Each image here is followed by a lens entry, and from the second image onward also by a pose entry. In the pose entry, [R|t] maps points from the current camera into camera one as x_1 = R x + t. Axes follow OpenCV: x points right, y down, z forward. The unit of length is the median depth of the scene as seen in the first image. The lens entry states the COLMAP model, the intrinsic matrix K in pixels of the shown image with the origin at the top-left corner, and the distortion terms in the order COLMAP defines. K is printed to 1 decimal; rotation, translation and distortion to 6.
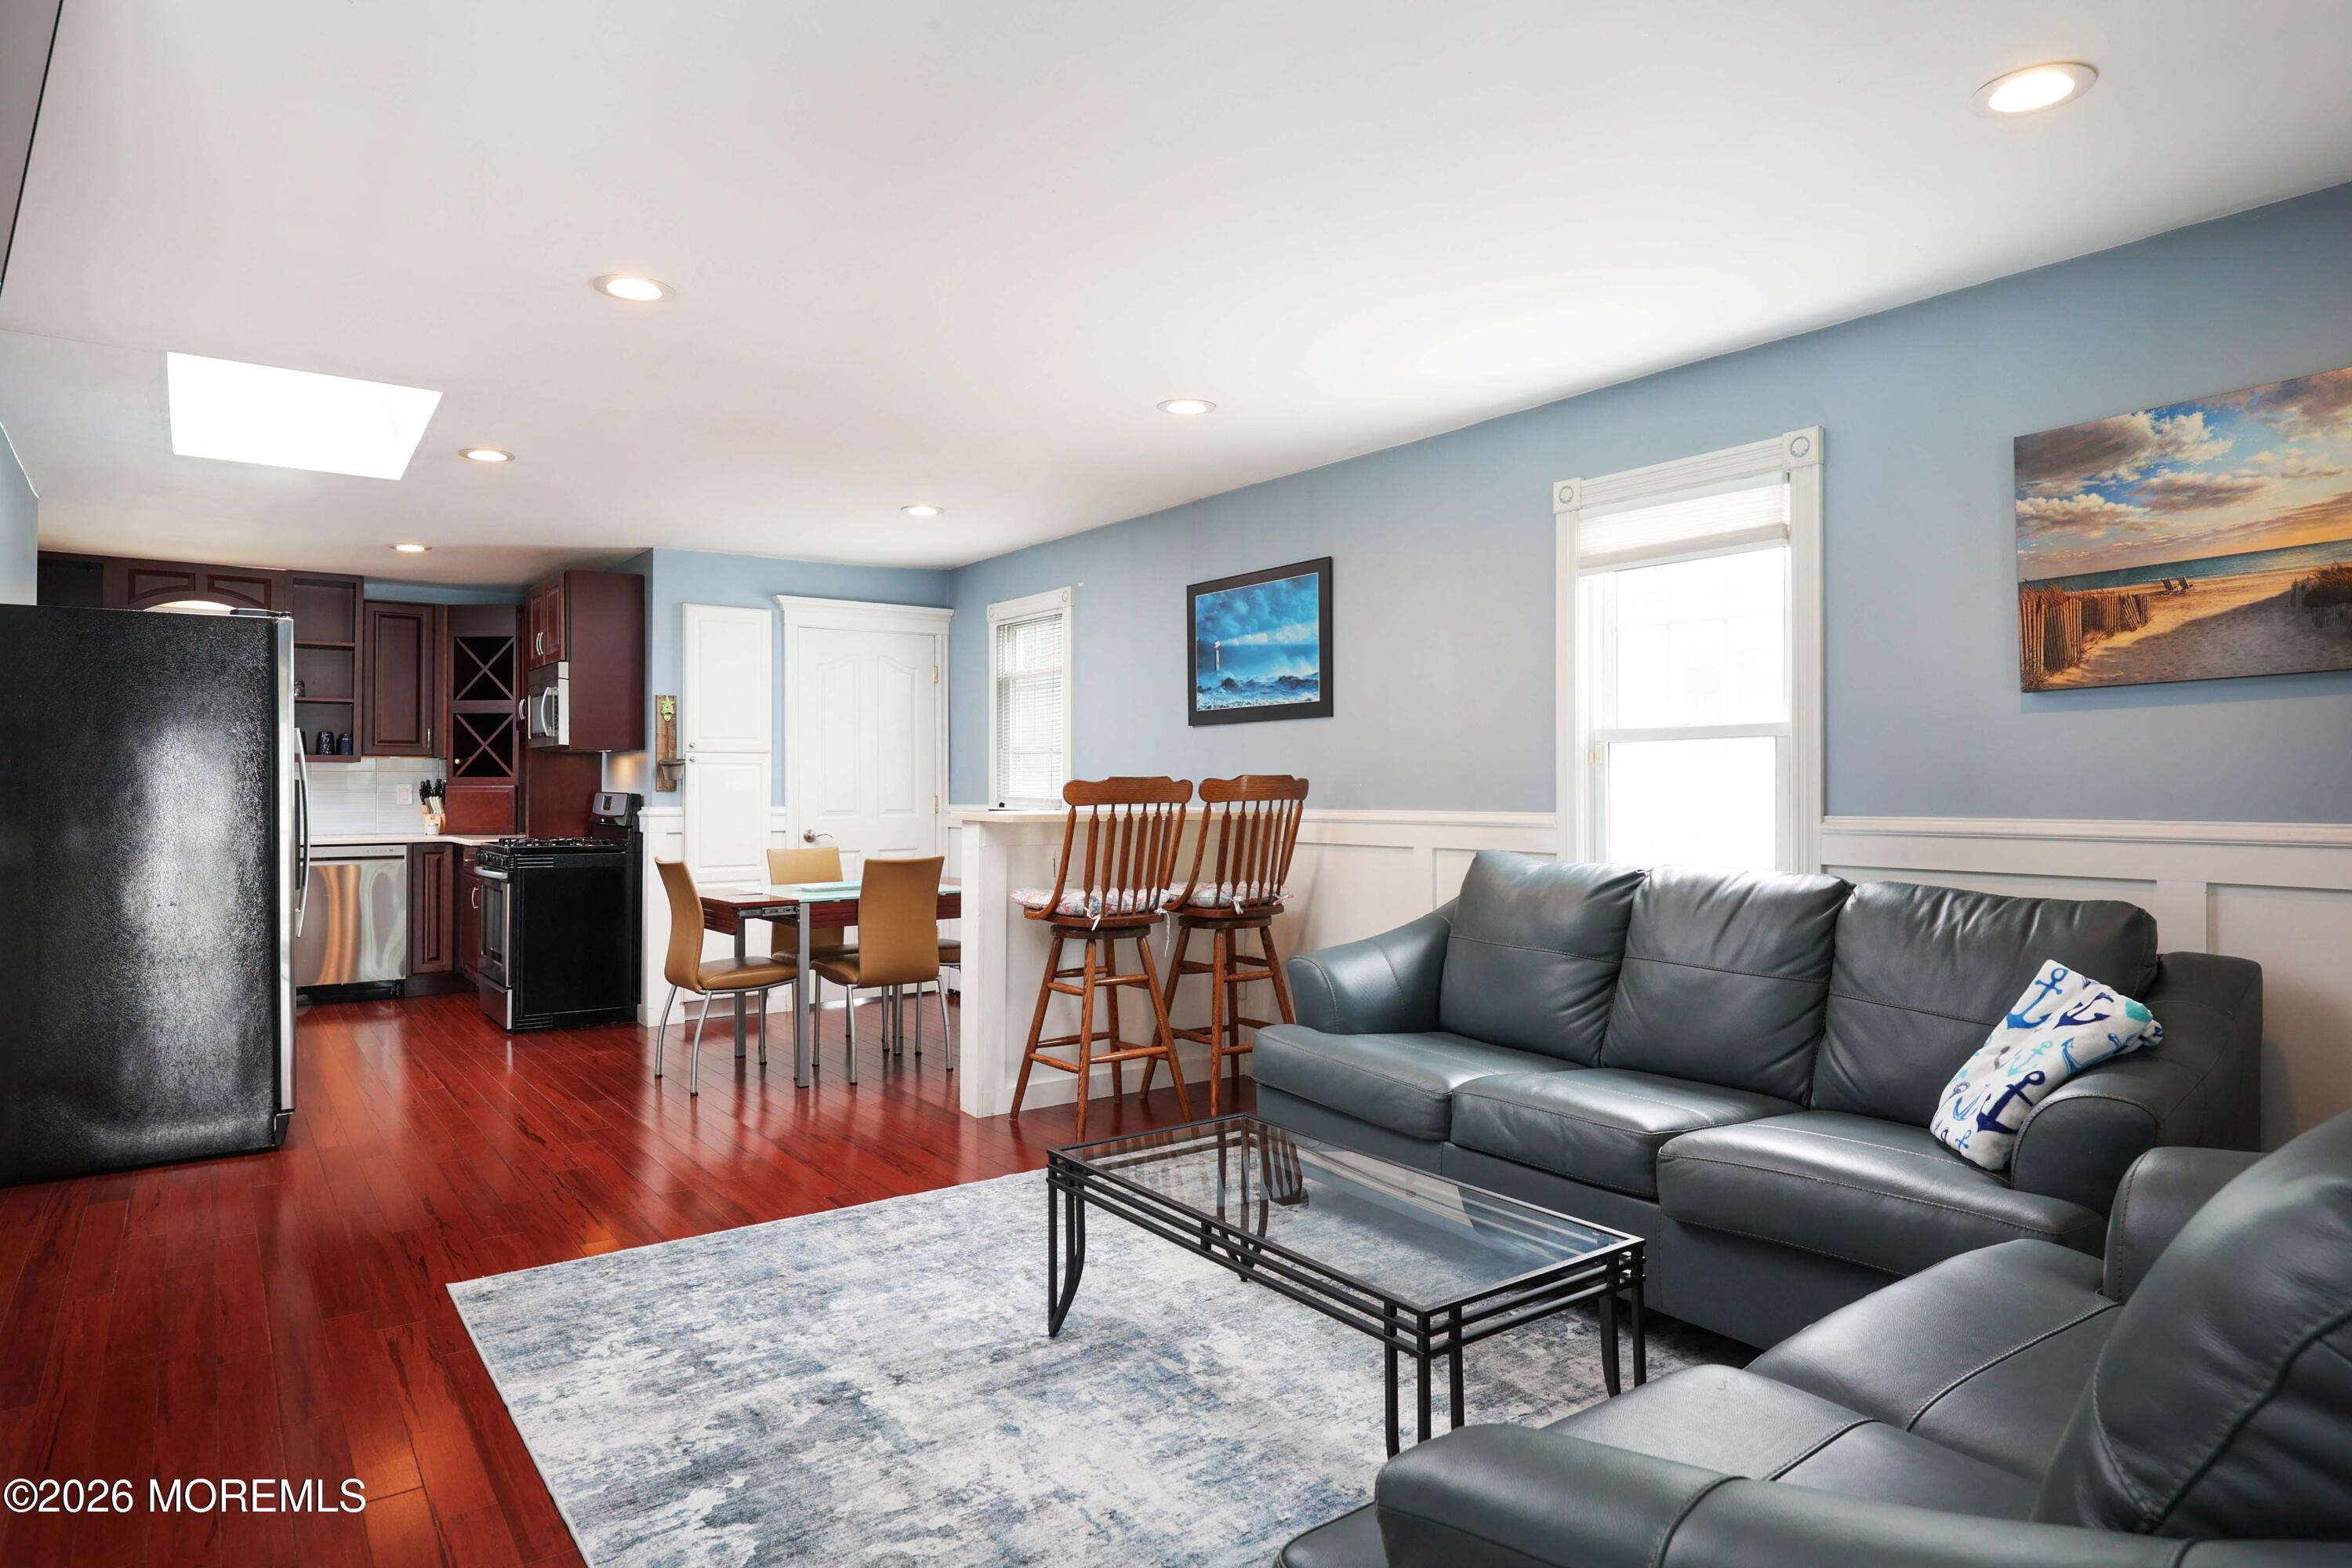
lens RADIAL K [[1366.3, 0, 1153.0], [0, 1366.3, 769.5], [0, 0, 1]] dist [0.001449, 0.000196]
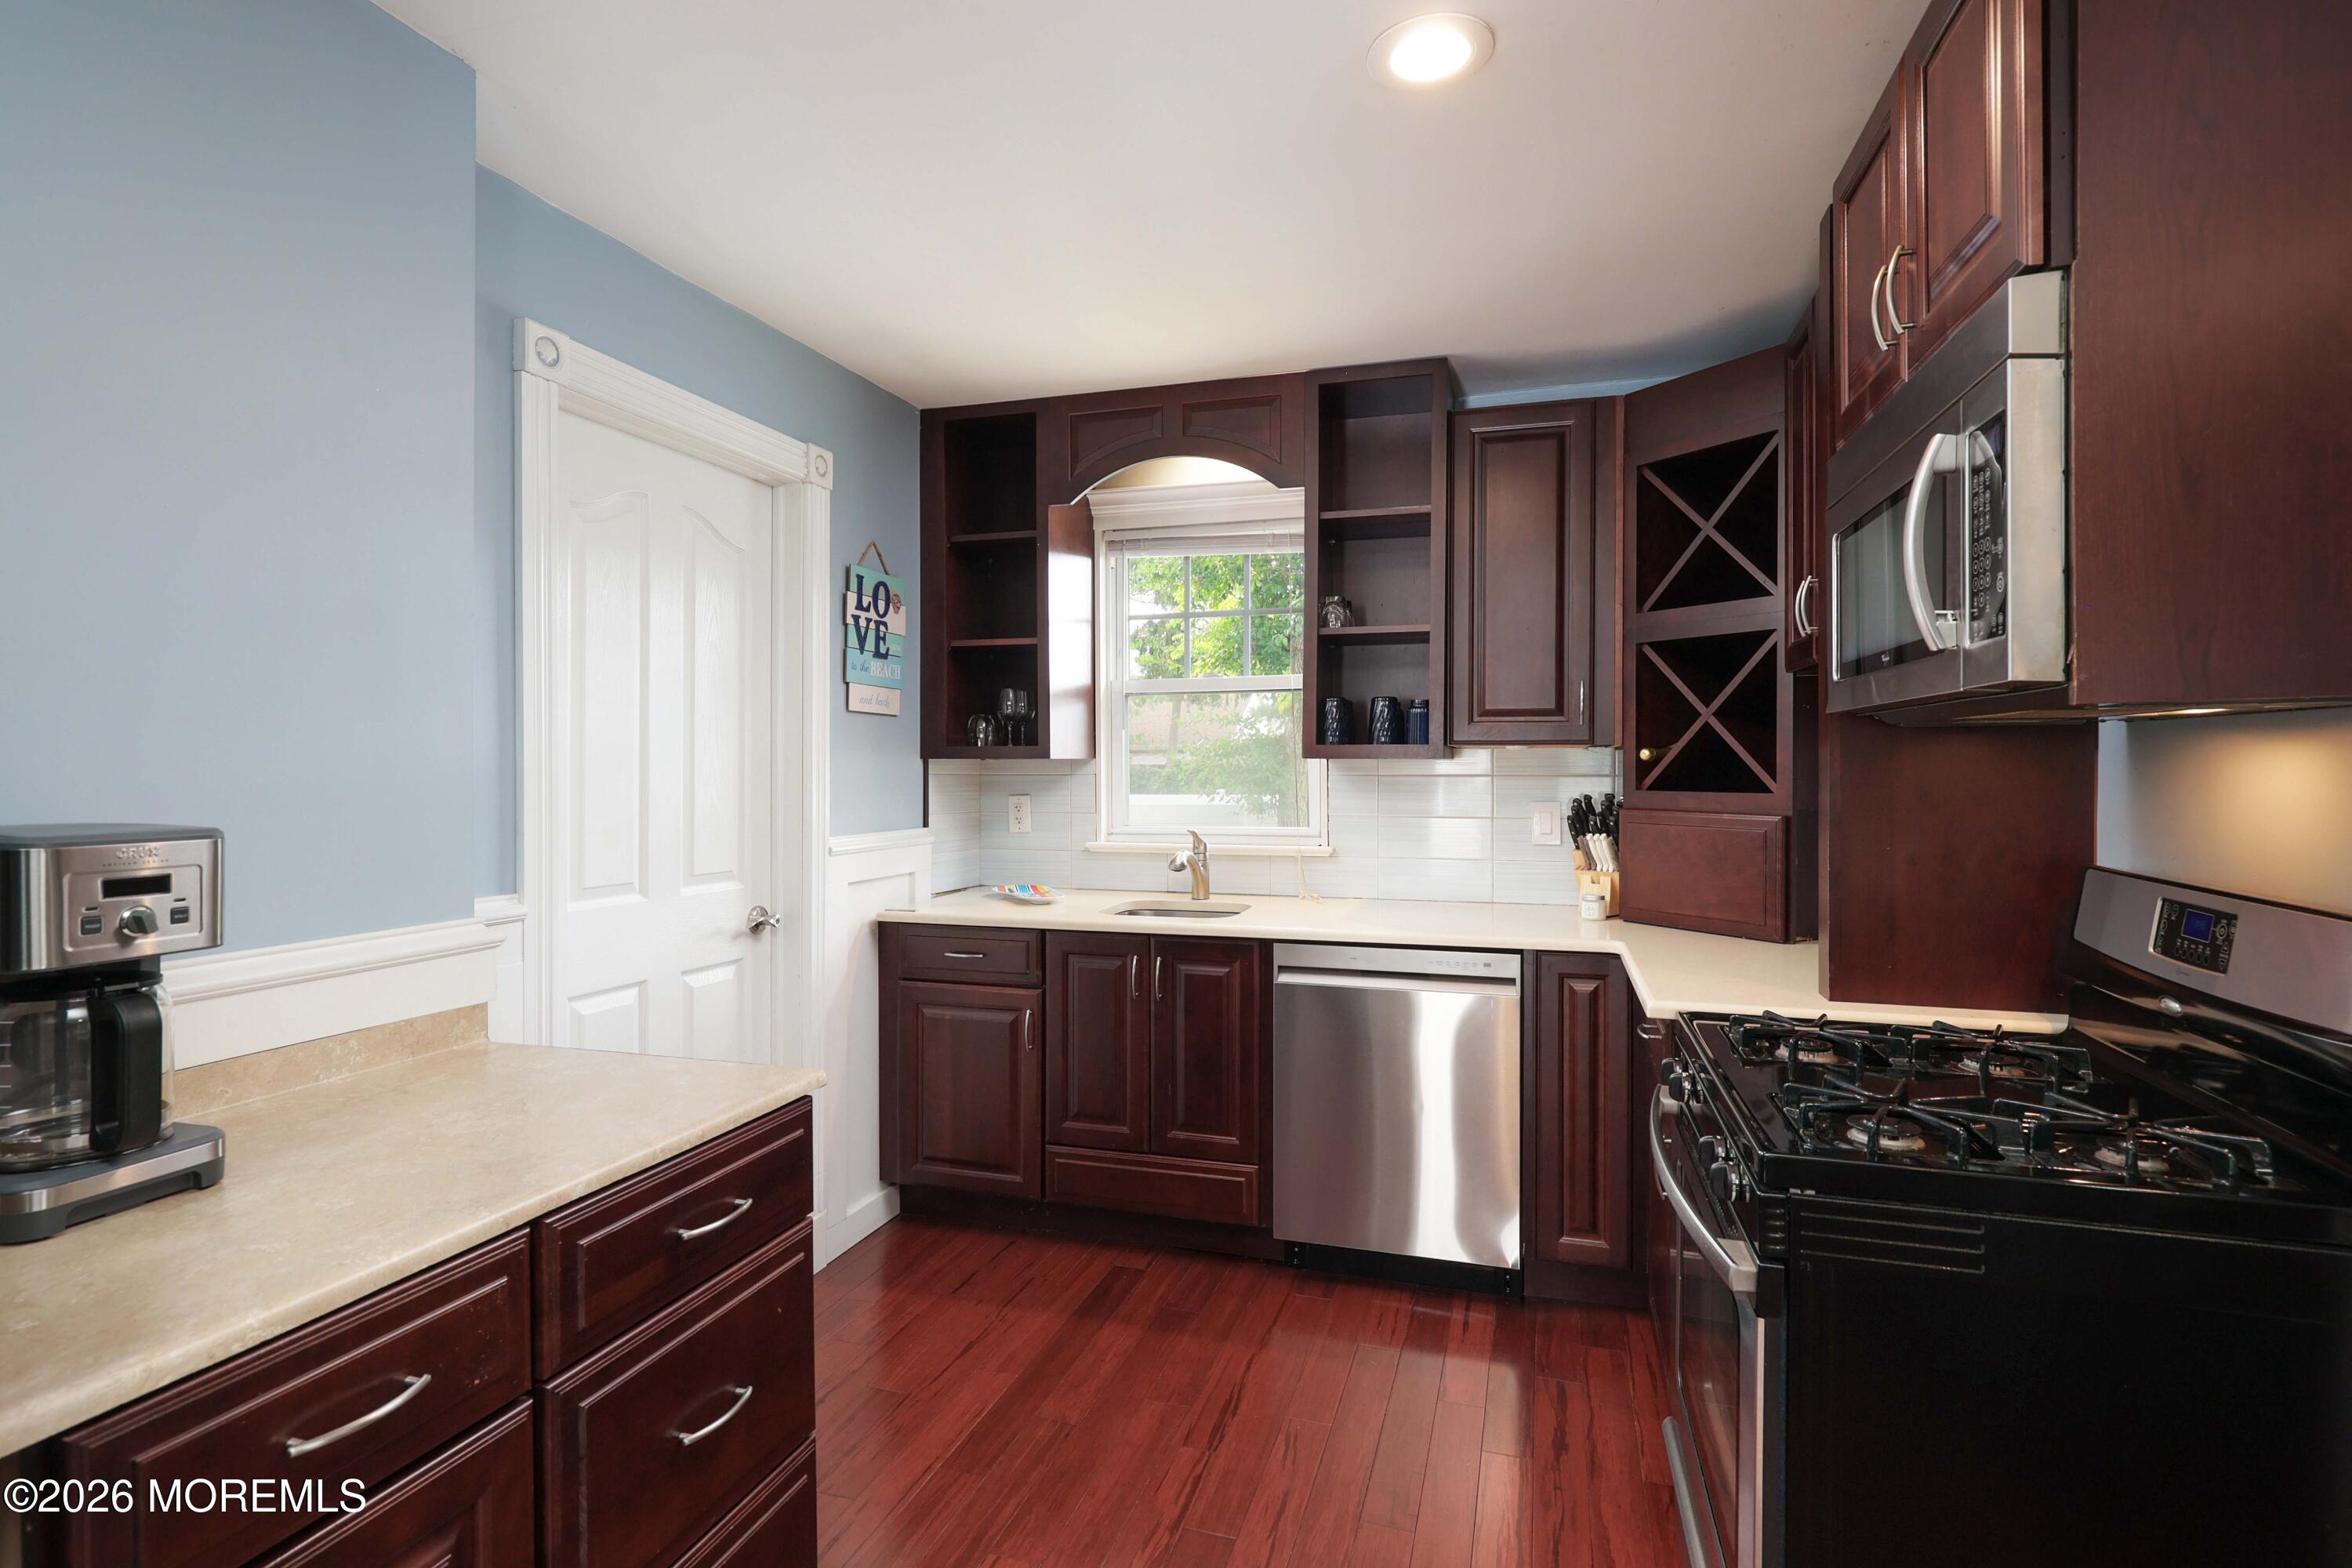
lens RADIAL K [[1162.4, 0, 1158.7], [0, 1162.4, 775.9], [0, 0, 1]] dist [0.001746, 0.000299]
pose [[0.599340, 0.007348, -0.800461, -0.474129], [0.010474, 0.999800, 0.017020, -0.010781], [0.800426, -0.018585, 0.599144, 1.013776]]
